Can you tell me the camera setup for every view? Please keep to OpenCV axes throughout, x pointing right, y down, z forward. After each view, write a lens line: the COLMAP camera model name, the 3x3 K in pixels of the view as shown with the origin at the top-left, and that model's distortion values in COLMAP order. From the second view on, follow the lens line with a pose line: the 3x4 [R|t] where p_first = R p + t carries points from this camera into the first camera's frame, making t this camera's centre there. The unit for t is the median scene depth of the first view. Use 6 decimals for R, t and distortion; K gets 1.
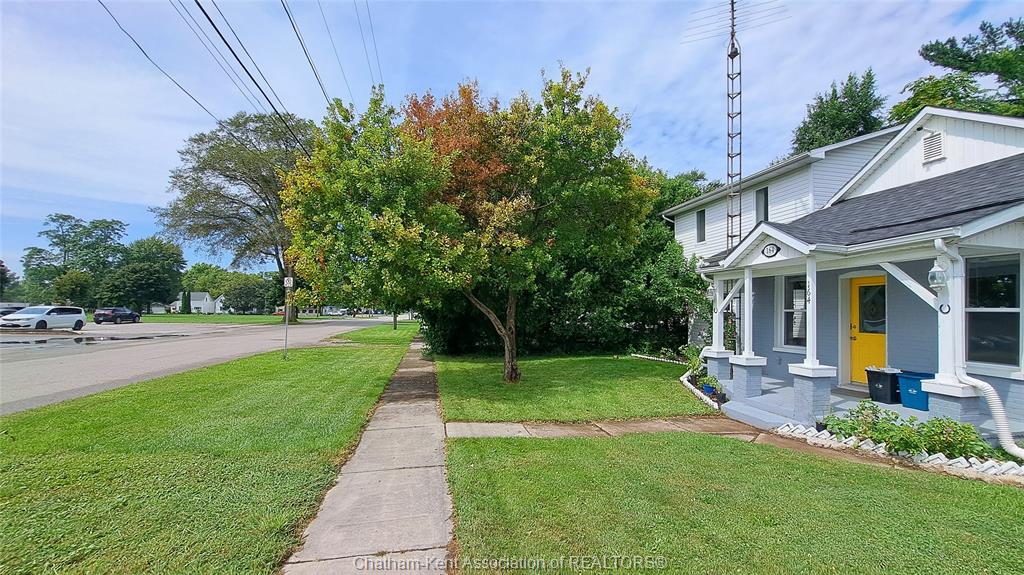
lens RADIAL K [[406.6, 0, 504.7], [0, 406.6, 302.7], [0, 0, 1]] dist [-0.011854, -0.000509]
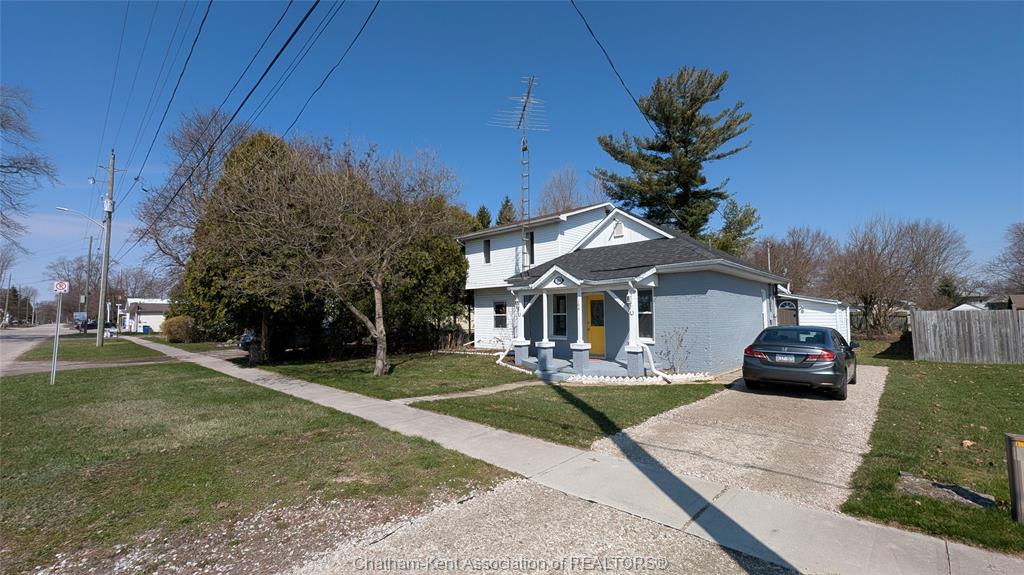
lens RADIAL K [[419.4, 0, 505.4], [0, 419.4, 288.3], [0, 0, 1]] dist [0.000651, -0.000112]
pose [[0.817603, 0.017674, 0.575511, -0.607685], [0.008161, 0.999073, -0.042277, -0.019708], [-0.575724, 0.039263, 0.816701, -0.376311]]
